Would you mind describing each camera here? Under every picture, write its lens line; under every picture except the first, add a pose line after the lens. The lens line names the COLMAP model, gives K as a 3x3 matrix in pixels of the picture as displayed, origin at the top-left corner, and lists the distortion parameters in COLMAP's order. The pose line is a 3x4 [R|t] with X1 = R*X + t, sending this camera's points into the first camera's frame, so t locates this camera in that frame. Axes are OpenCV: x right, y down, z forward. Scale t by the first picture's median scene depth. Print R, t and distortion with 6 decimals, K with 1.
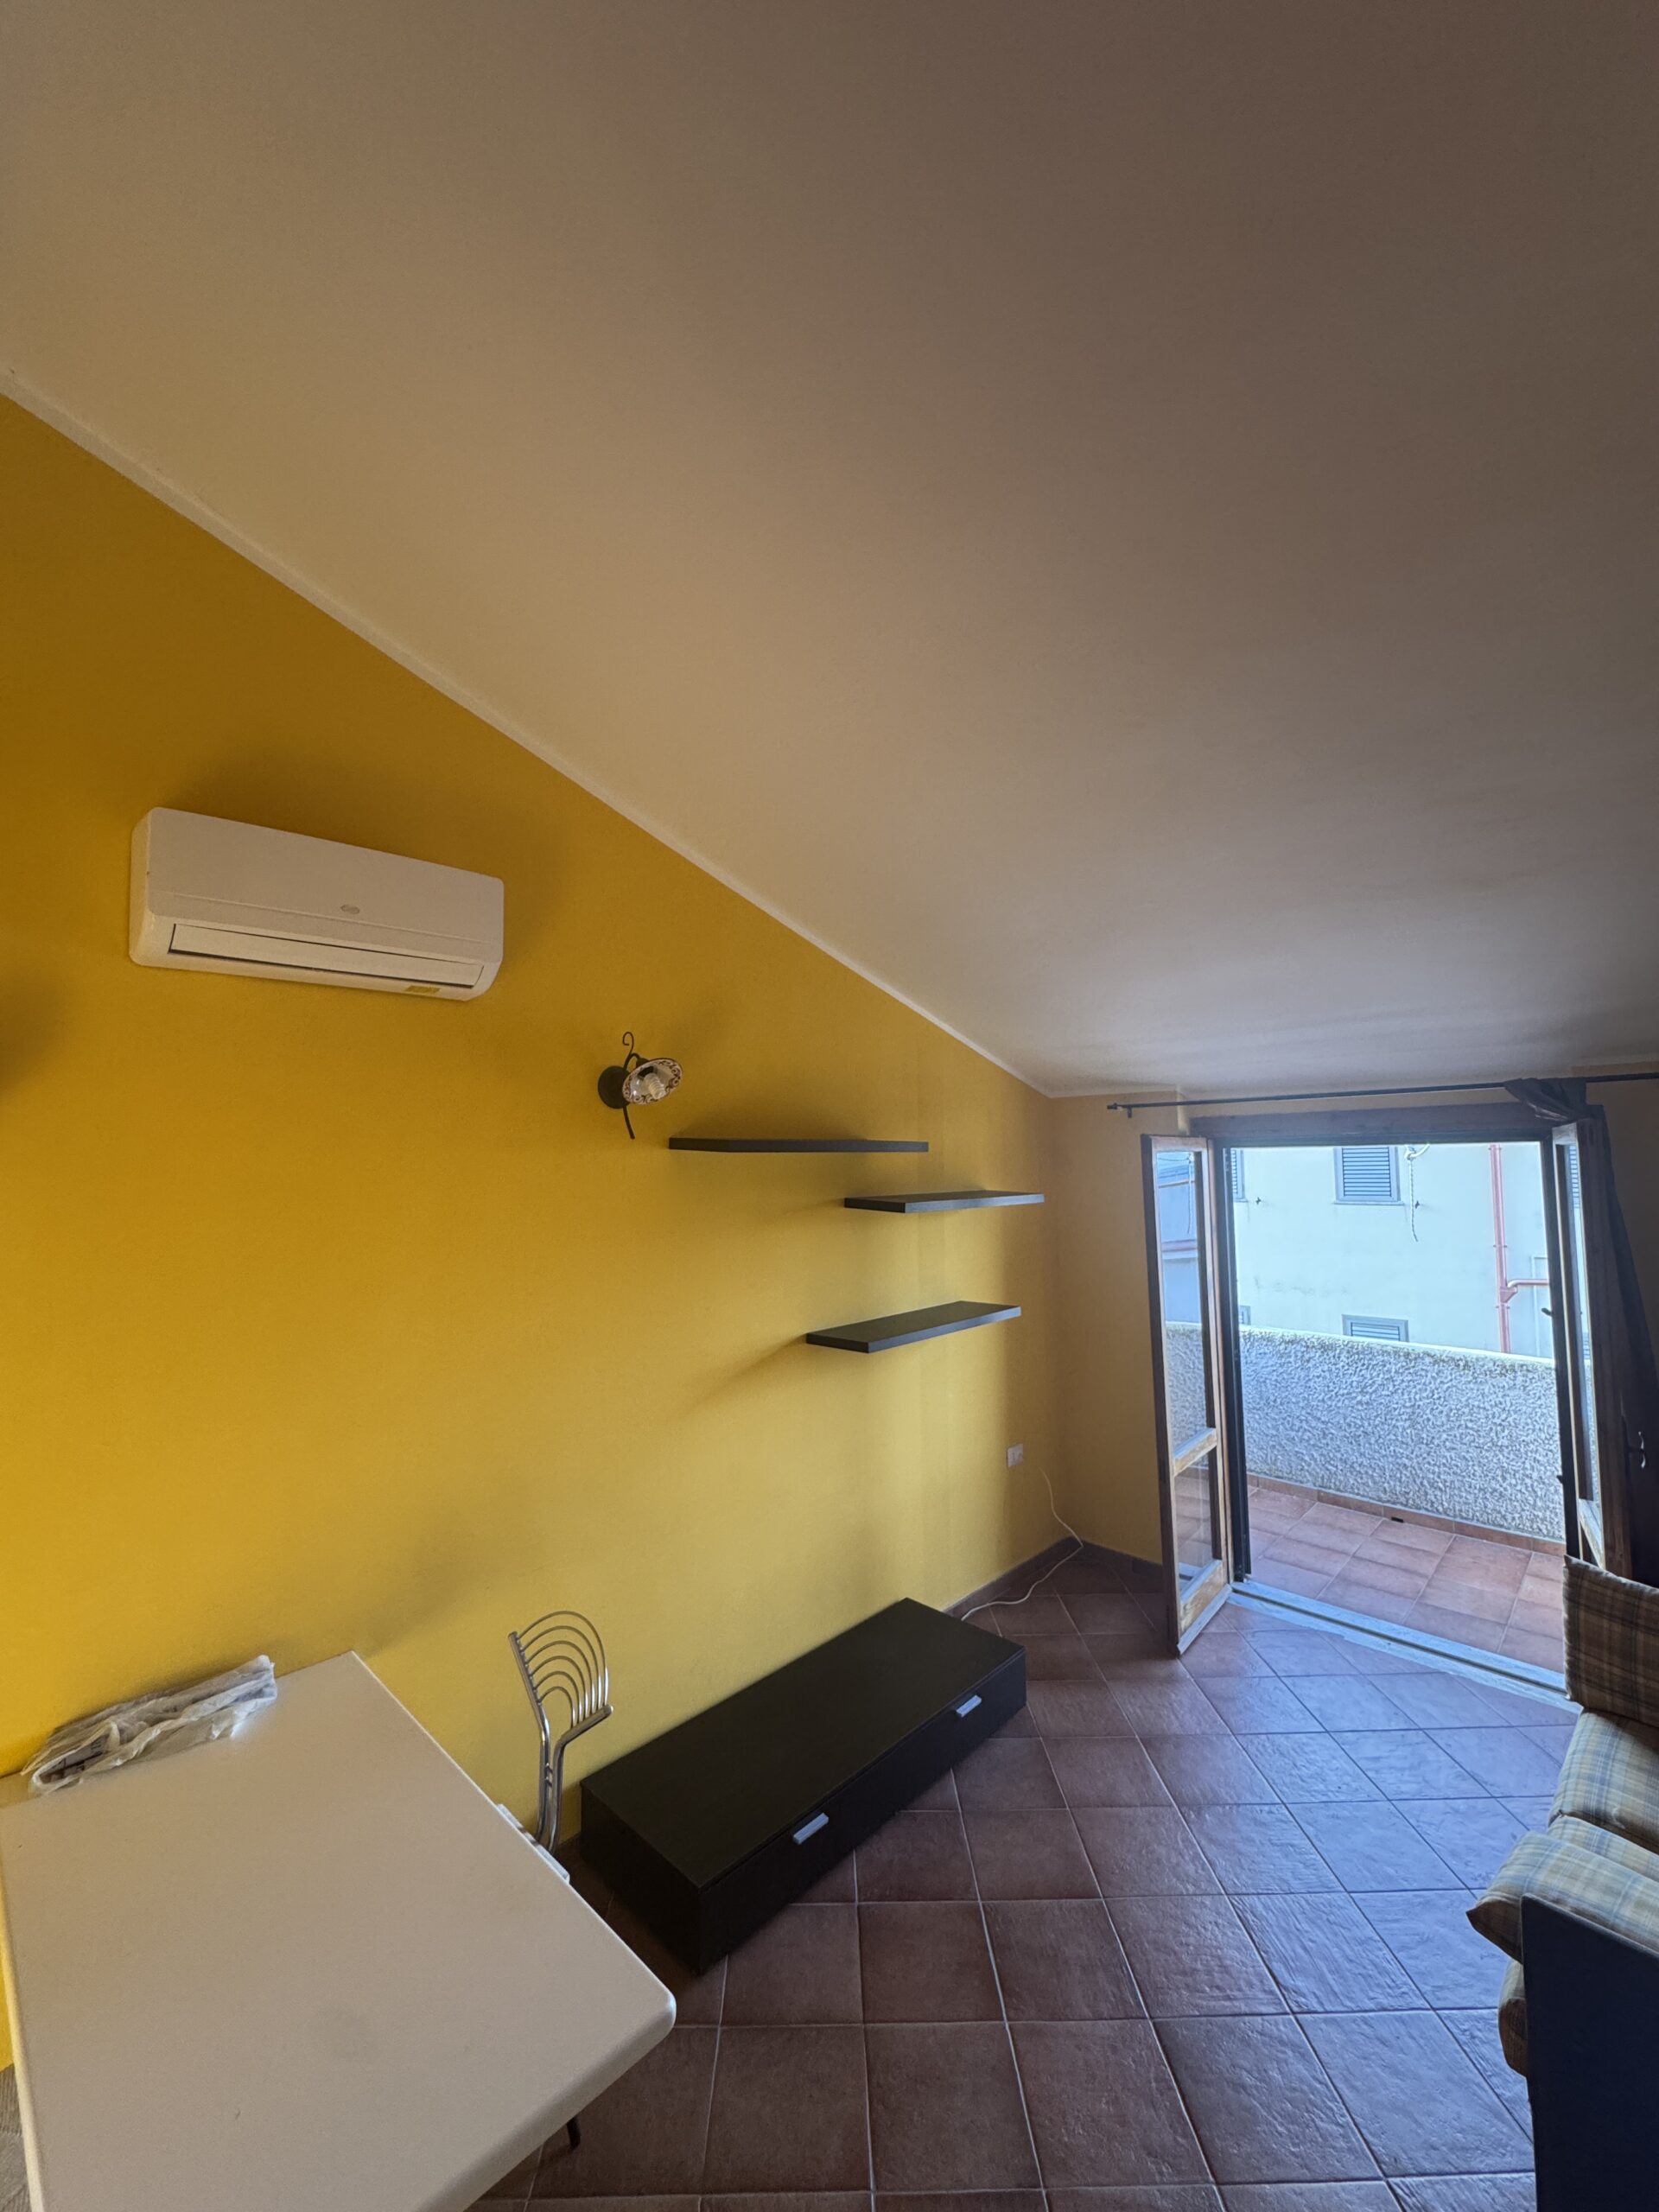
lens RADIAL K [[886.9, 0, 826.5], [0, 886.9, 1105.0], [0, 0, 1]] dist [-0.001831, 0.000413]
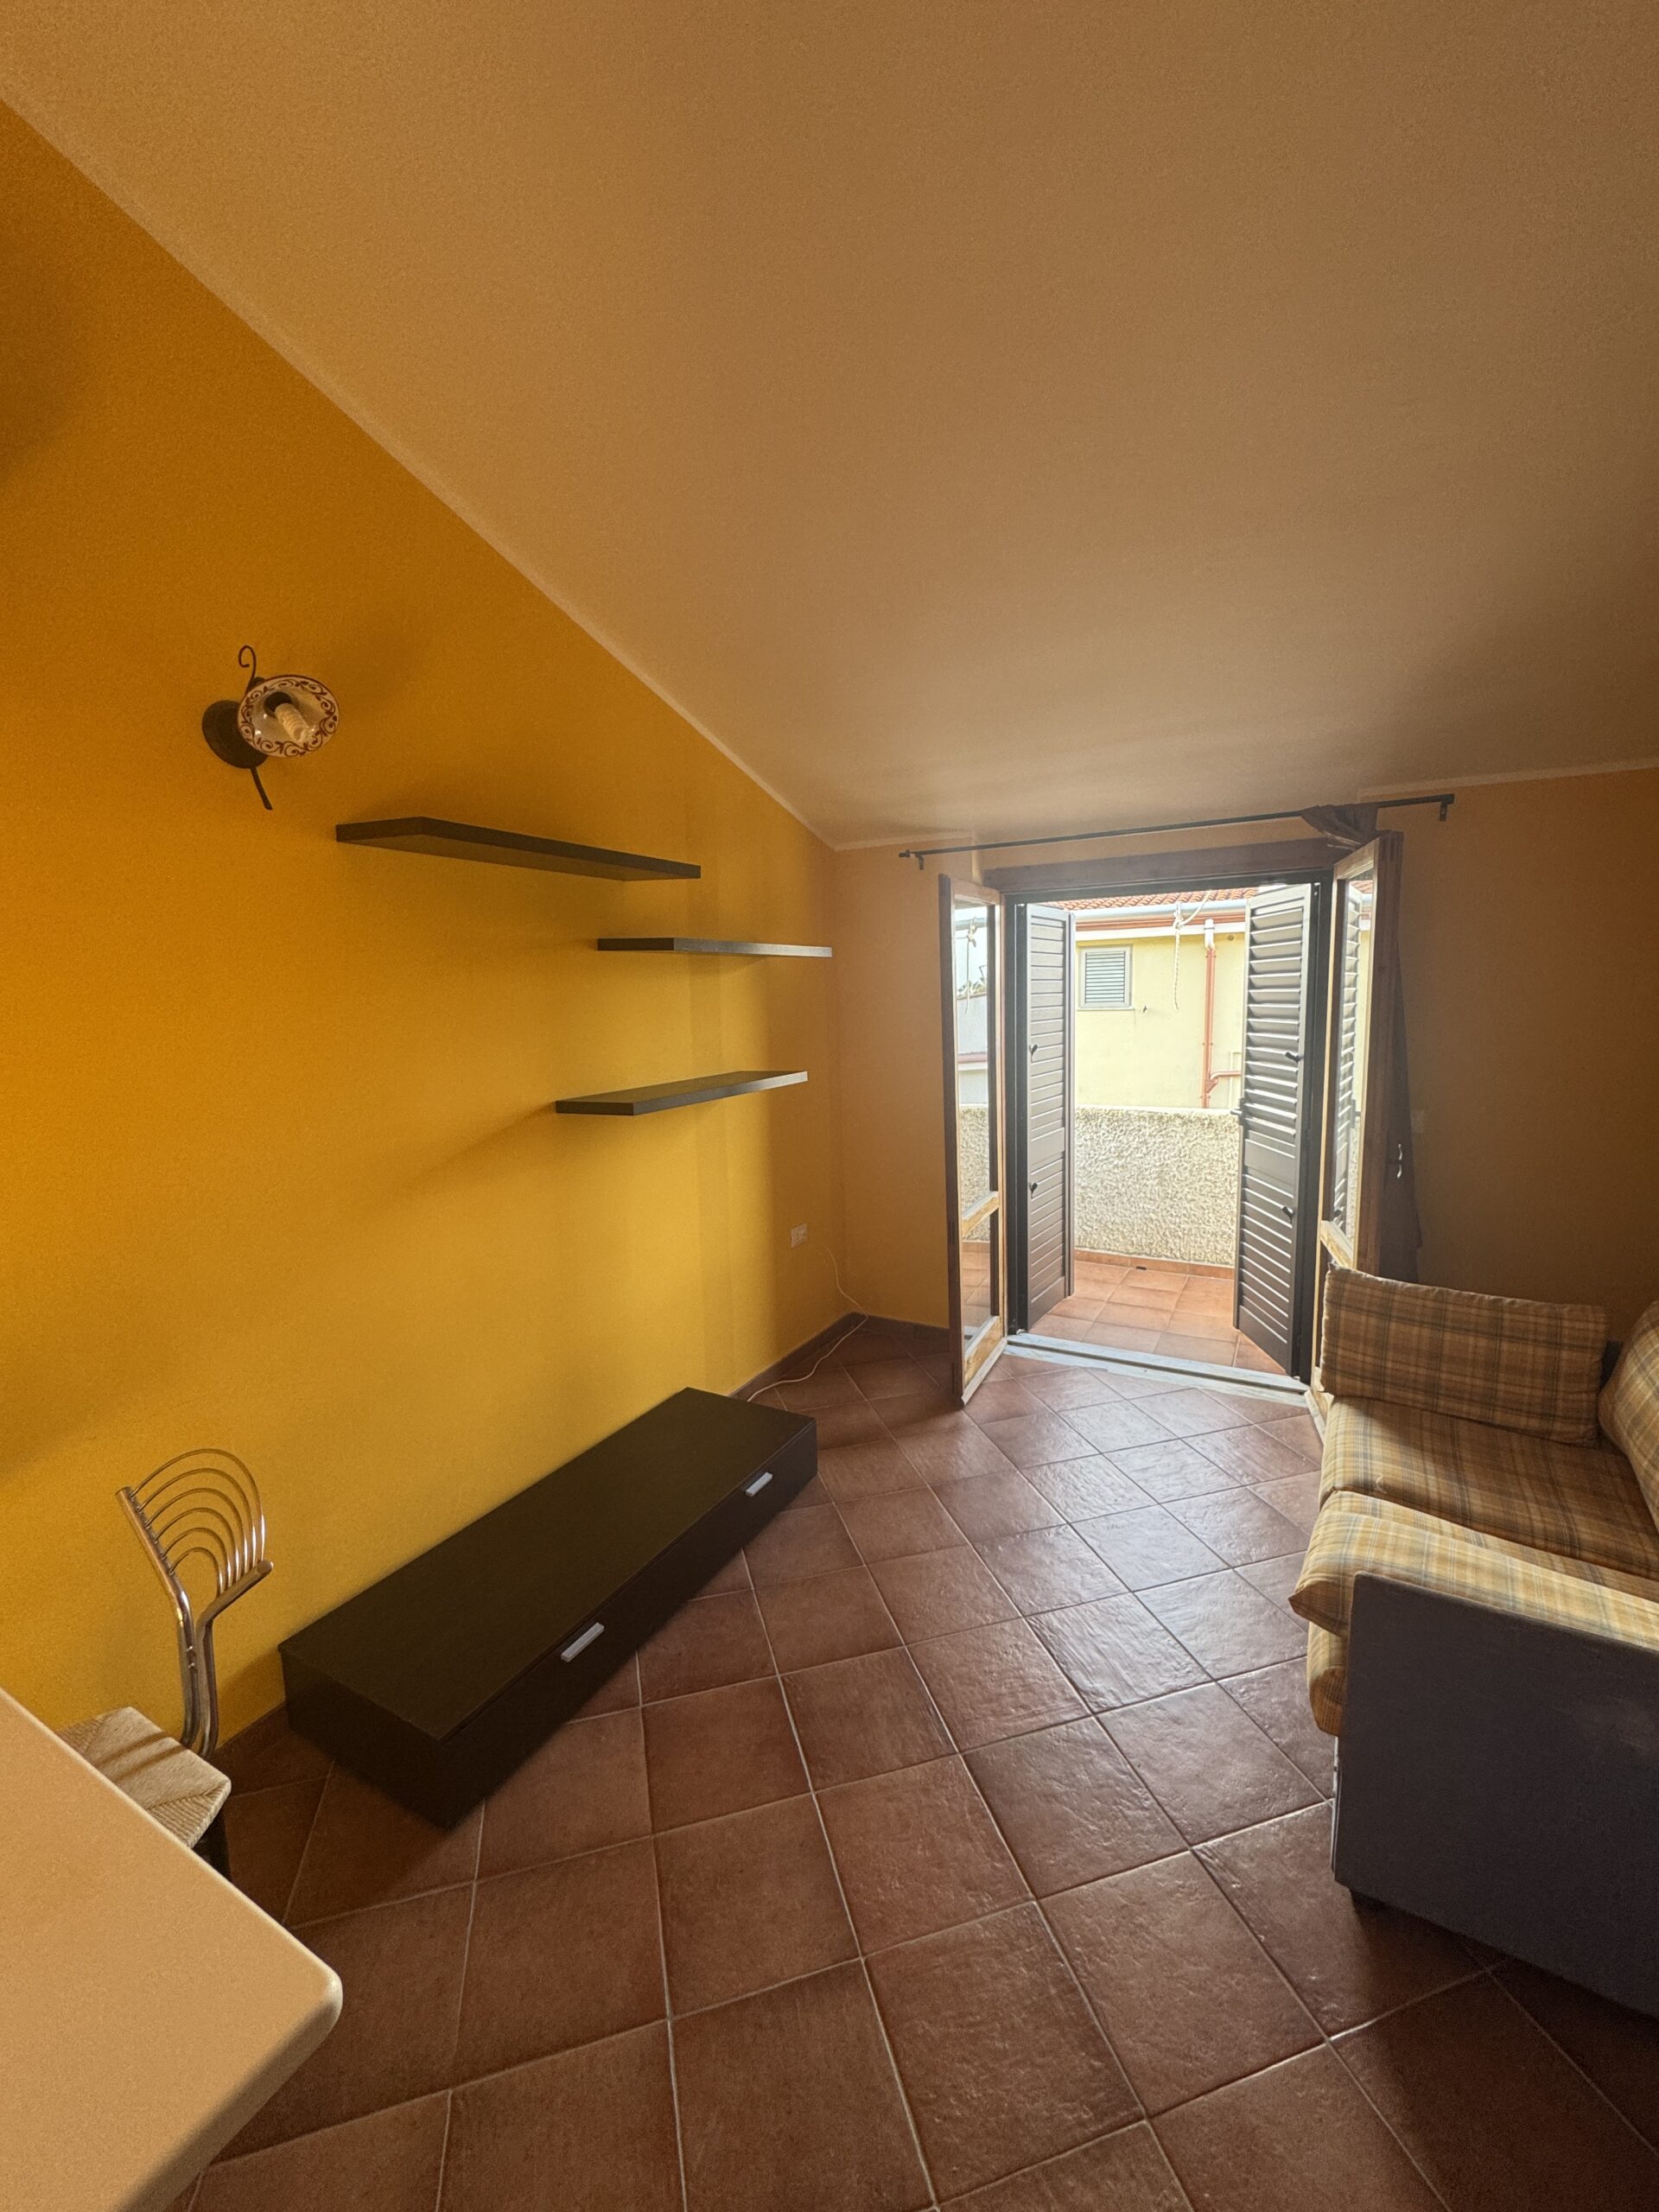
lens RADIAL K [[886.9, 0, 826.5], [0, 886.9, 1105.0], [0, 0, 1]] dist [-0.001831, 0.000413]
pose [[0.966183, -0.044799, 0.253935, 0.014339], [-0.003319, 0.982550, 0.185968, 0.140413], [-0.257835, -0.180522, 0.949175, 0.209441]]
